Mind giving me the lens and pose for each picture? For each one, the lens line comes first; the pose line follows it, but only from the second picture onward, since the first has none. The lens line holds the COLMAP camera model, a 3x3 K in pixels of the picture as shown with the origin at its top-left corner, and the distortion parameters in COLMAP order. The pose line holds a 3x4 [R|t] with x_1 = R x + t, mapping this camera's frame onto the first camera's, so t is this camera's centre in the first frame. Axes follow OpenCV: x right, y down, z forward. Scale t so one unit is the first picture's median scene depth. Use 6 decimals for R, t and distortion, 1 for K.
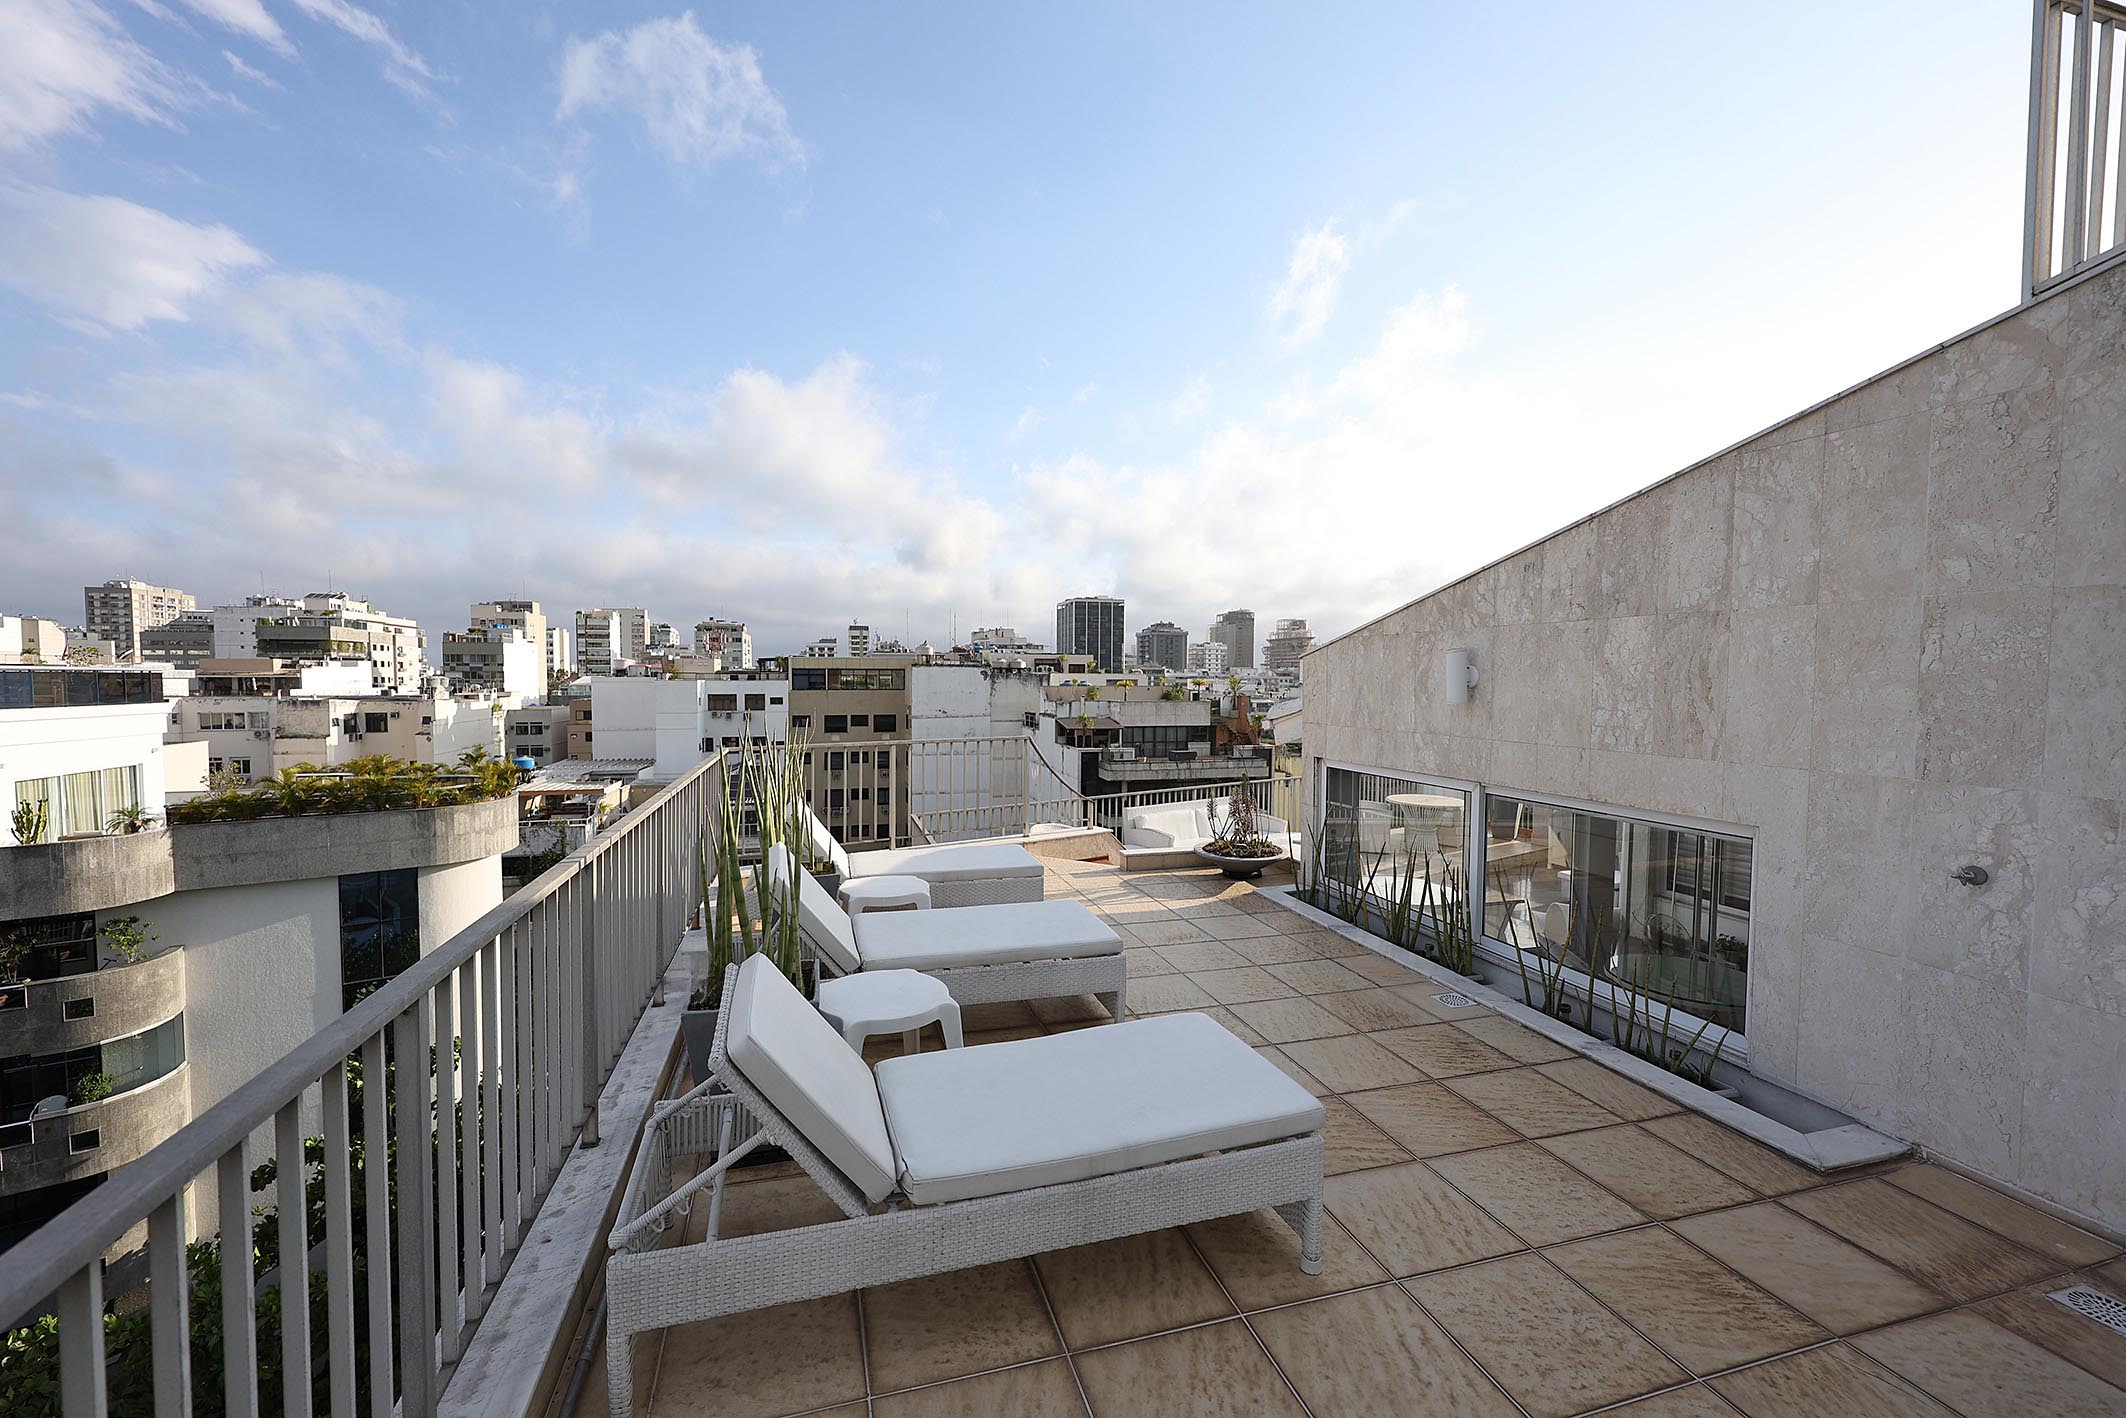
lens RADIAL K [[843.8, 0, 1054.8], [0, 843.8, 707.8], [0, 0, 1]] dist [0.001104, 0.000181]
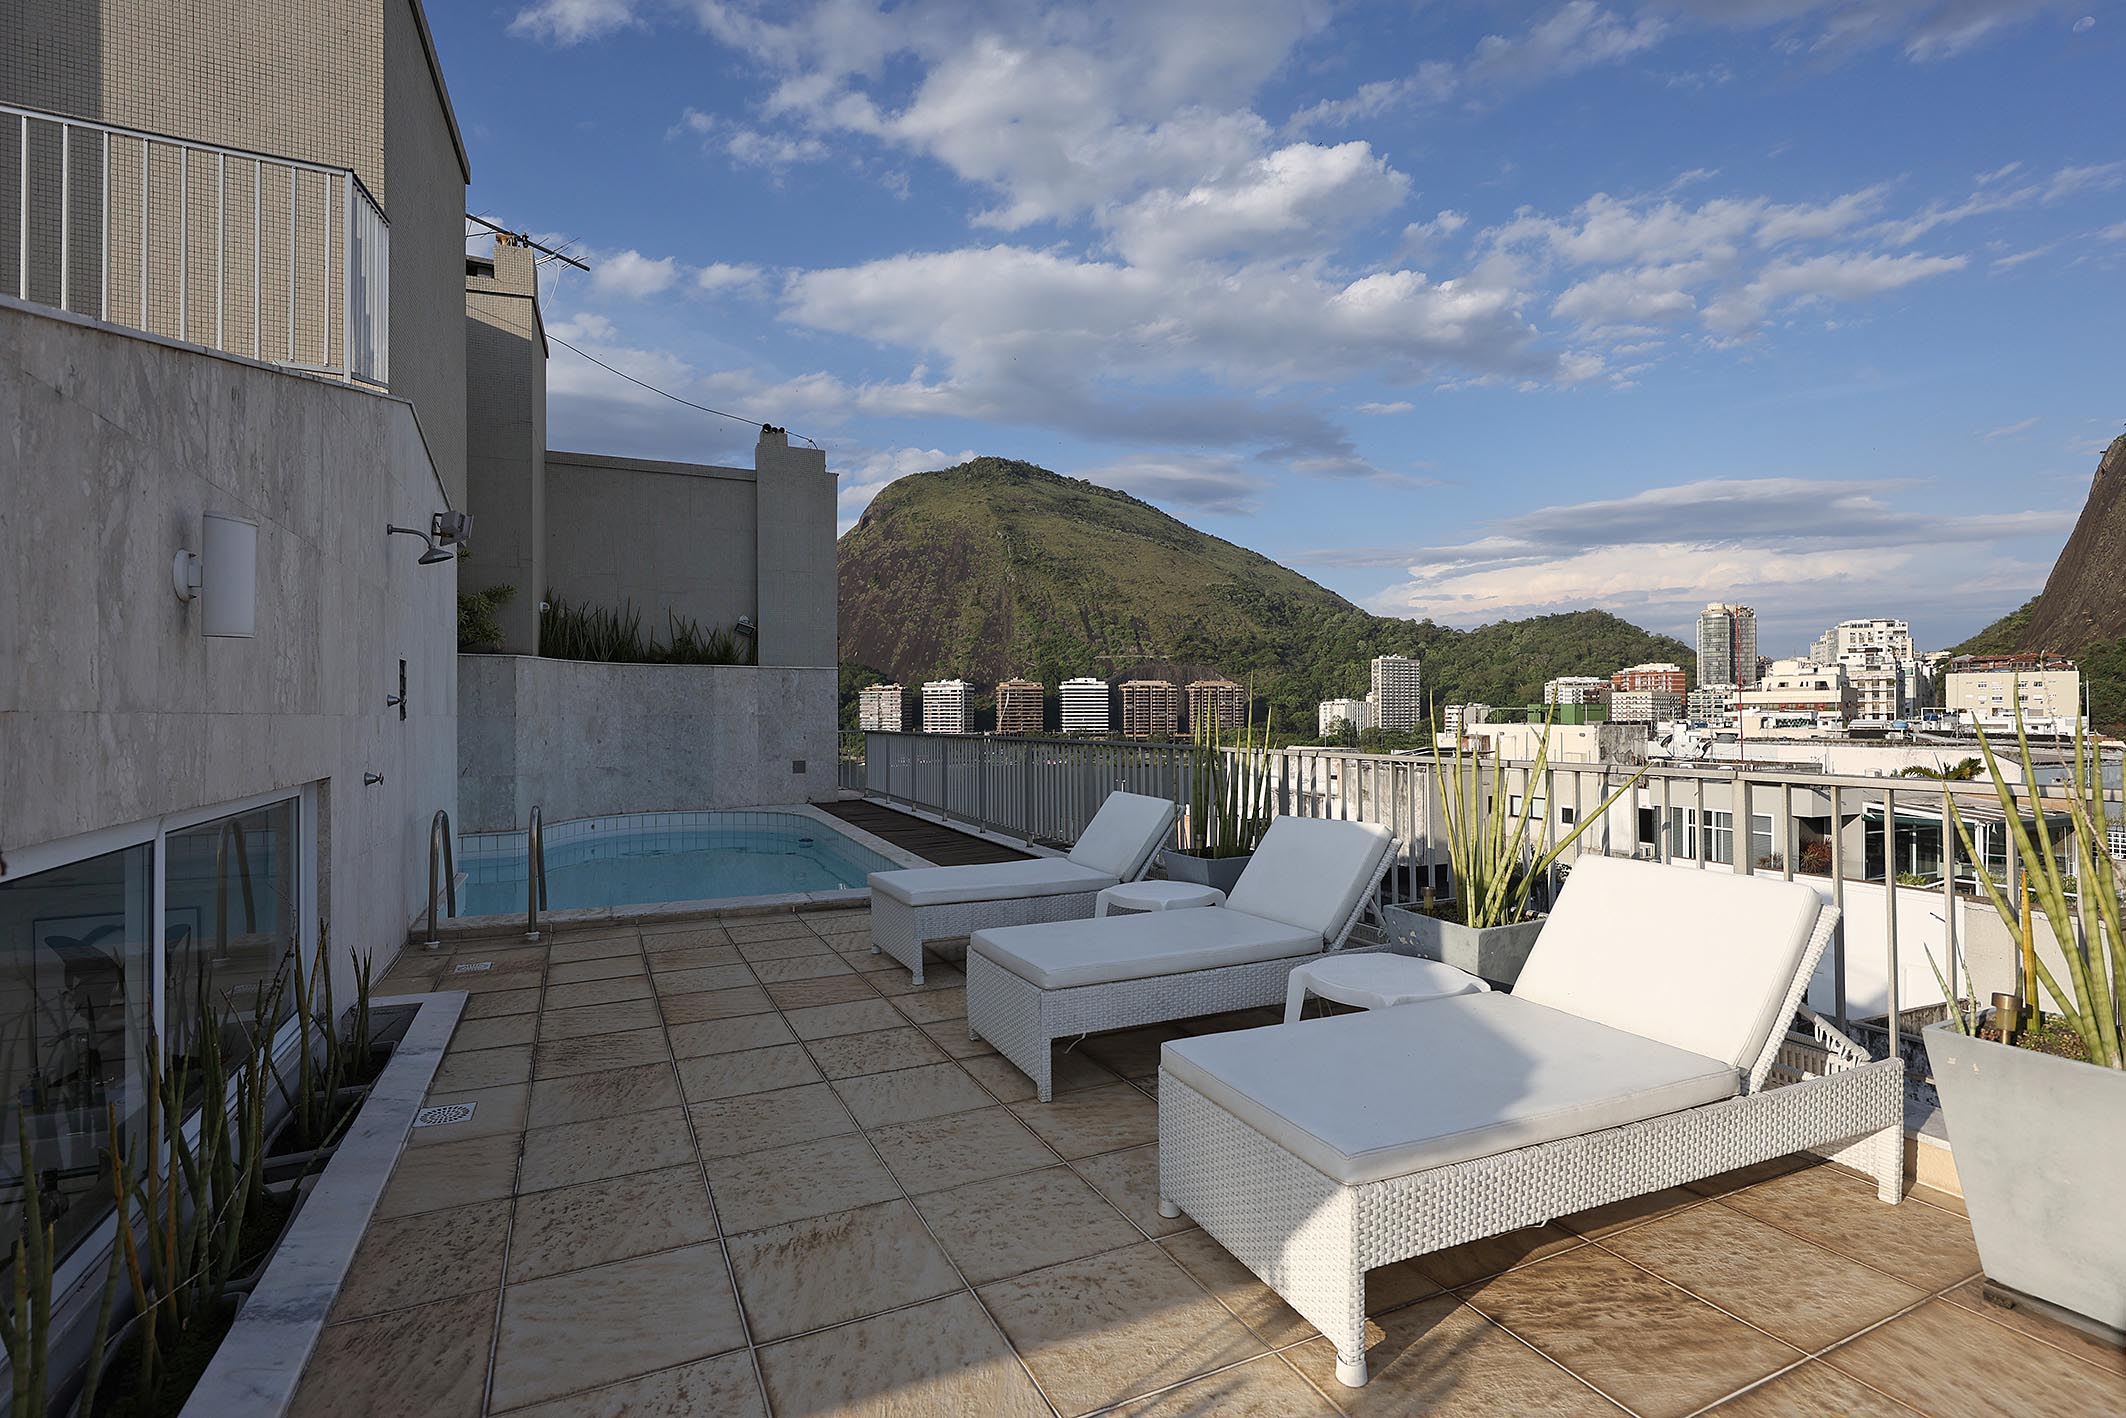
lens RADIAL K [[989.2, 0, 1063.0], [0, 989.2, 709.0], [0, 0, 1]] dist [-0.000479, -0.000115]
pose [[-0.987312, -0.001616, -0.158782, 0.077739], [-0.007488, 0.999310, 0.036392, 0.006215], [0.158614, 0.037120, -0.986643, 1.053924]]
